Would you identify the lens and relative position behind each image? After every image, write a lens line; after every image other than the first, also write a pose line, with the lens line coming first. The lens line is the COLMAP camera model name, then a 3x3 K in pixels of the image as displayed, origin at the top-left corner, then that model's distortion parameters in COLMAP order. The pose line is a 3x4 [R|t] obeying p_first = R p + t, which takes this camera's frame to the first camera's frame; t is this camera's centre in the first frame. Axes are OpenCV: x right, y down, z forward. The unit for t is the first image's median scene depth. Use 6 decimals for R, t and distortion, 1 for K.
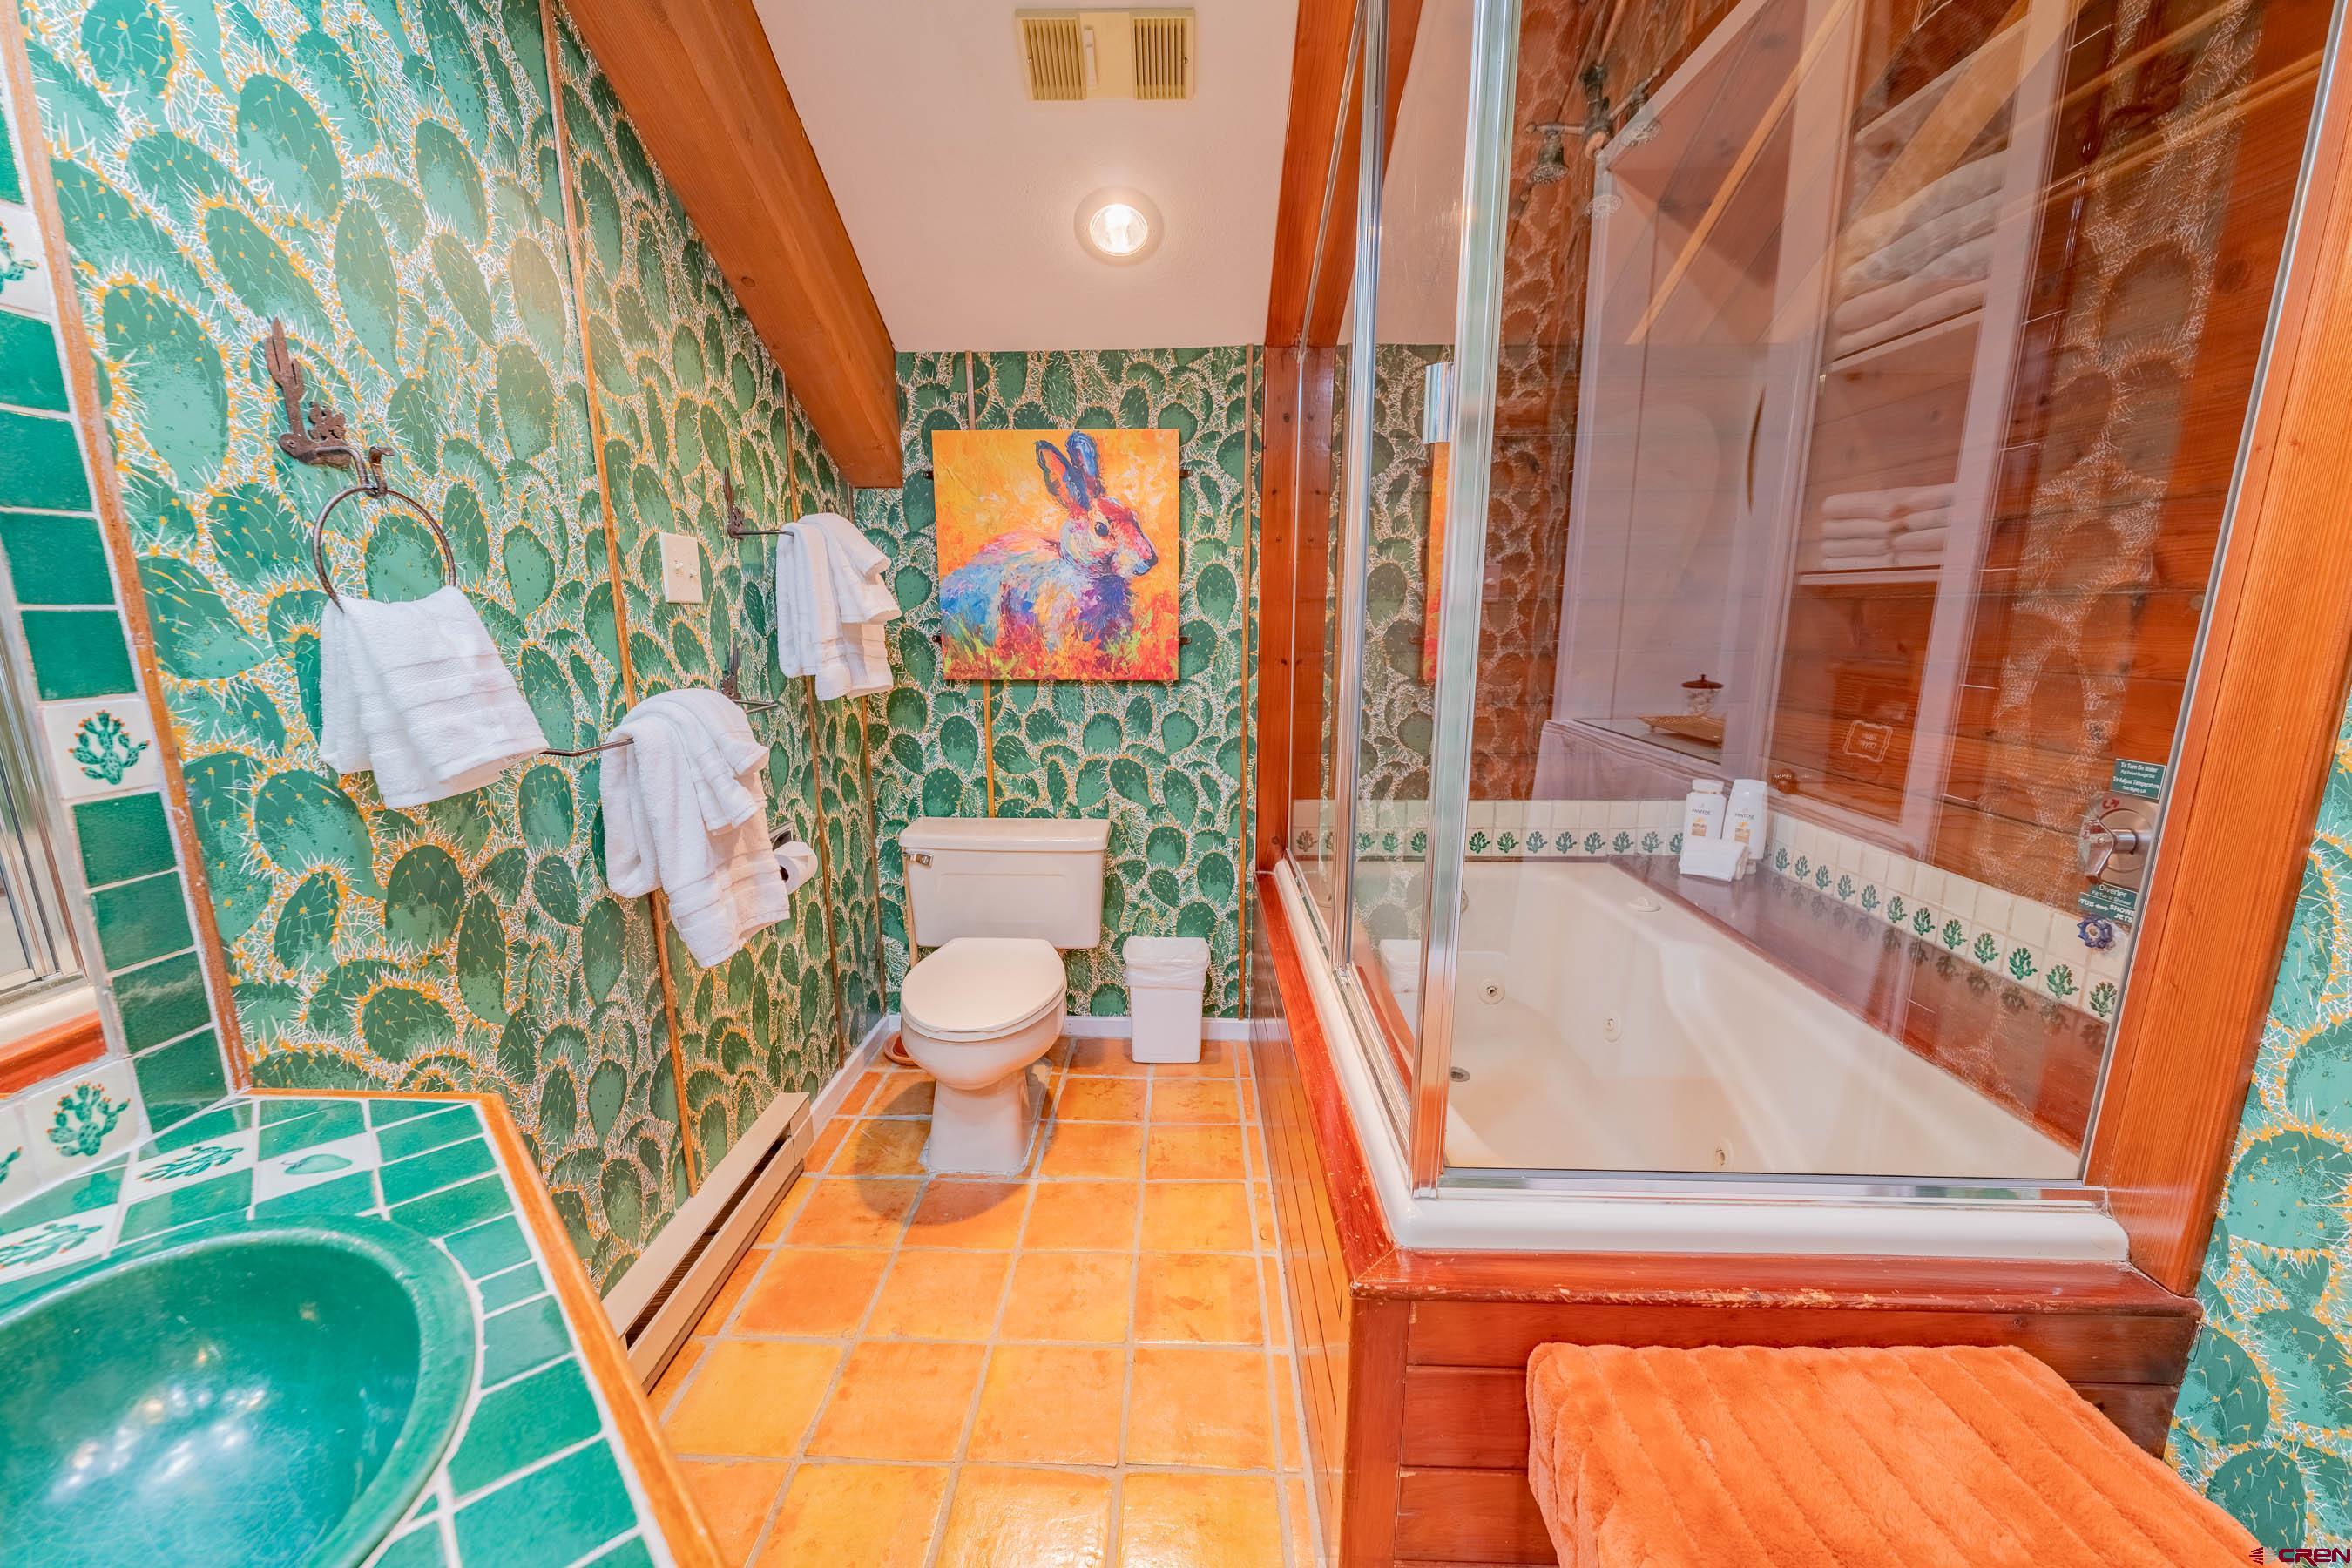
lens RADIAL K [[933.7, 0, 1161.2], [0, 933.7, 807.6], [0, 0, 1]] dist [0.001101, -0.000534]
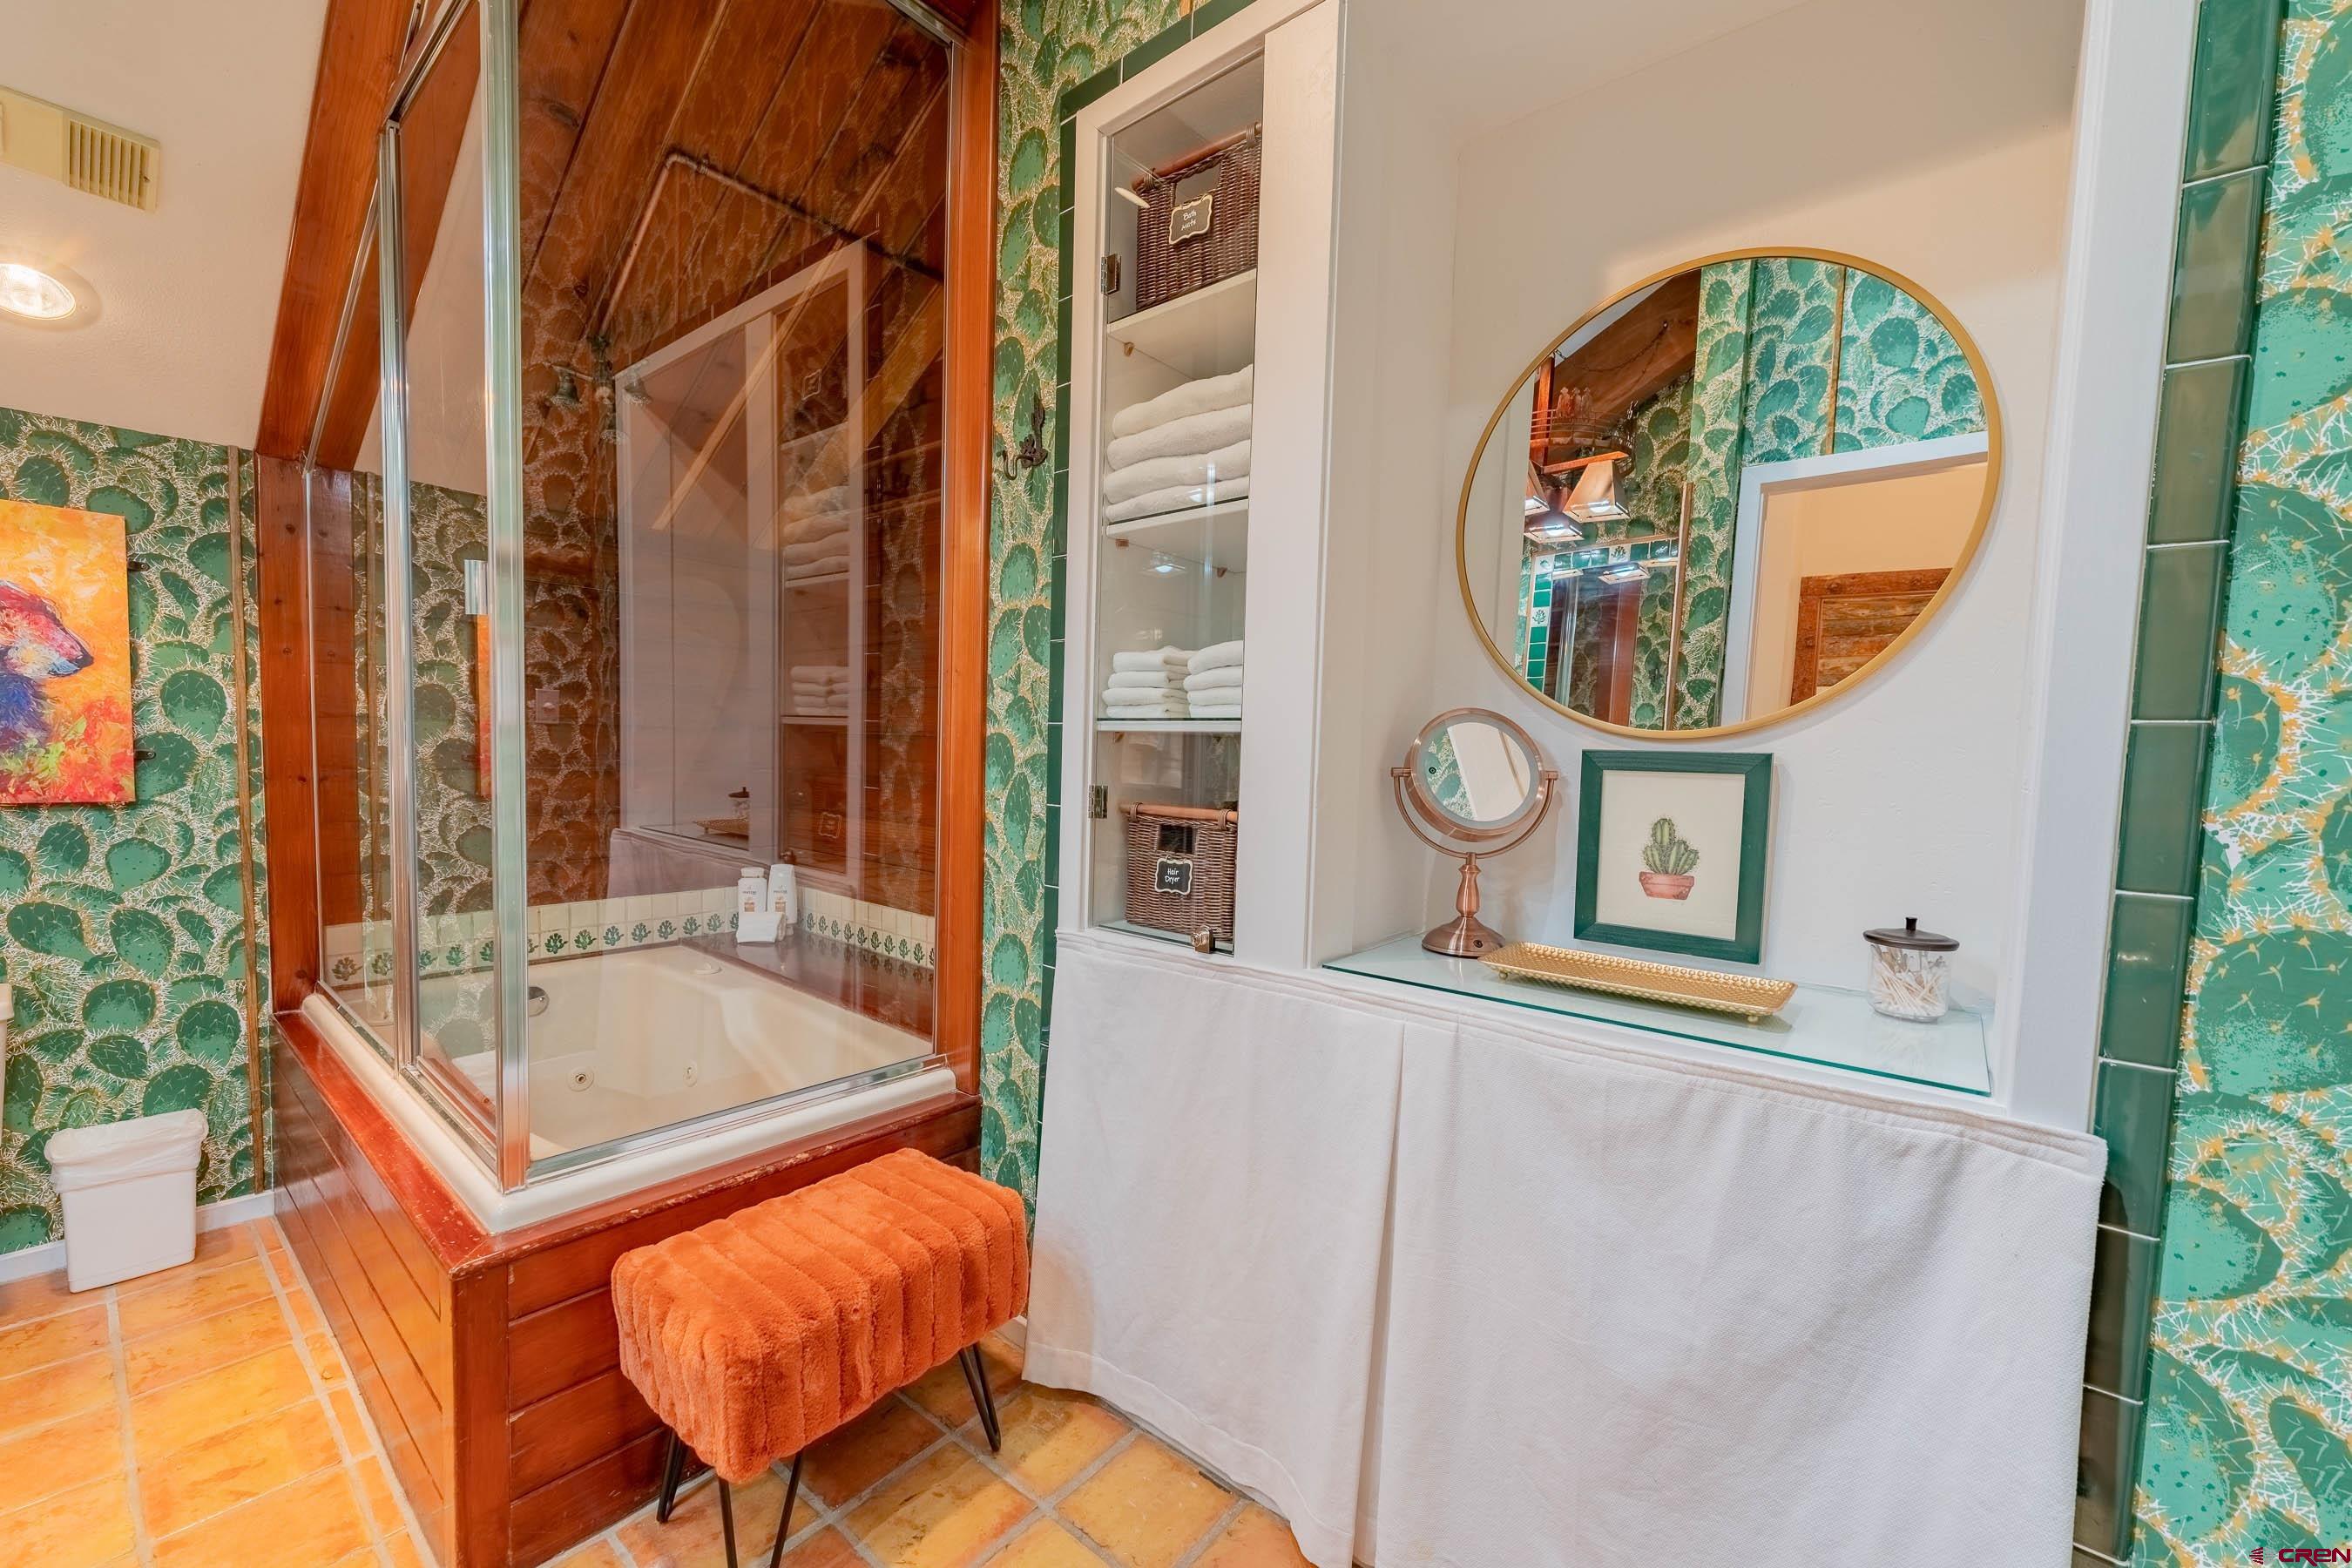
lens RADIAL K [[933.7, 0, 1165.2], [0, 933.7, 803.6], [0, 0, 1]] dist [0.001101, -0.000534]
pose [[0.620000, -0.027186, 0.784130, -0.069305], [0.130608, 0.989031, -0.068980, 0.047068], [-0.773654, 0.145182, 0.616751, -0.249753]]
